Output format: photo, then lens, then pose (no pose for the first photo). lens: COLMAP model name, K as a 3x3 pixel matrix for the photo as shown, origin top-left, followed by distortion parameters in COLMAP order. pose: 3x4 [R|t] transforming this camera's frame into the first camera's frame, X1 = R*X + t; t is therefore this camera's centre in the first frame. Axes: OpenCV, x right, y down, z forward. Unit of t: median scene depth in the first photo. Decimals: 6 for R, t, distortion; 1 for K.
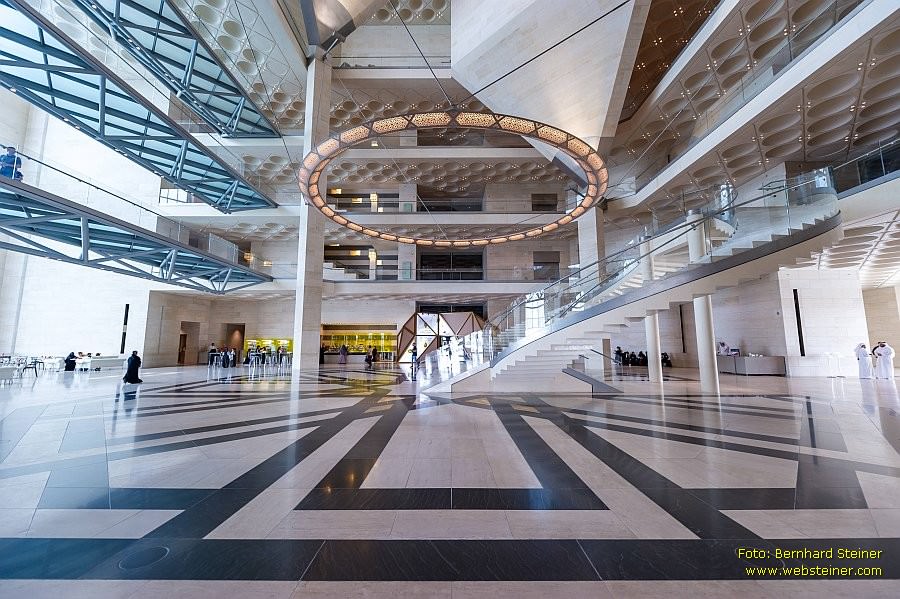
lens RADIAL K [[362.8, 0, 450.0], [0, 362.8, 299.5], [0, 0, 1]] dist [0.000935, 0.000107]
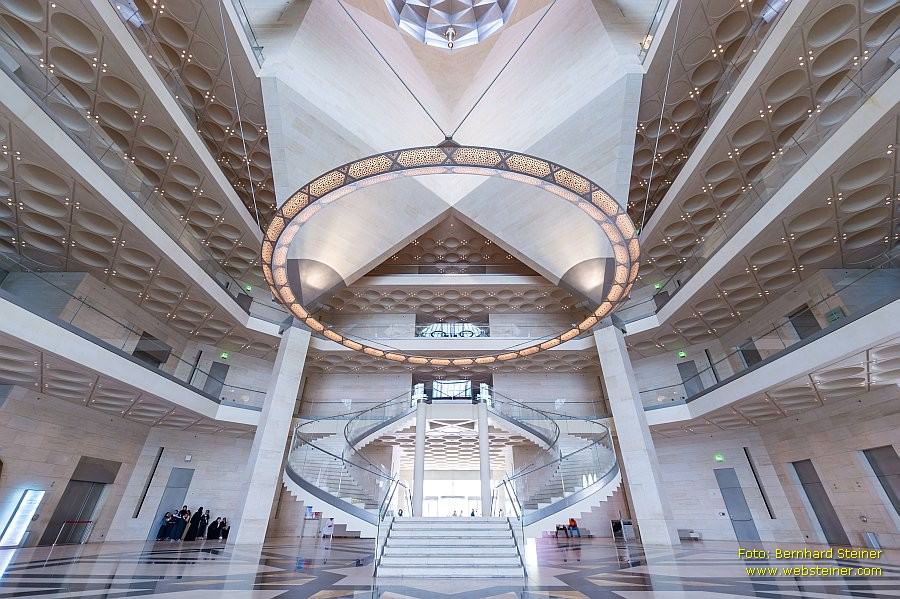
lens RADIAL K [[362.8, 0, 450.0], [0, 362.8, 299.5], [0, 0, 1]] dist [0.000935, 0.000107]
pose [[0.999981, 0.005023, -0.003513, 0.016017], [-0.006022, 0.911742, -0.410719, 0.112202], [0.001140, 0.410733, 0.911755, 0.370972]]
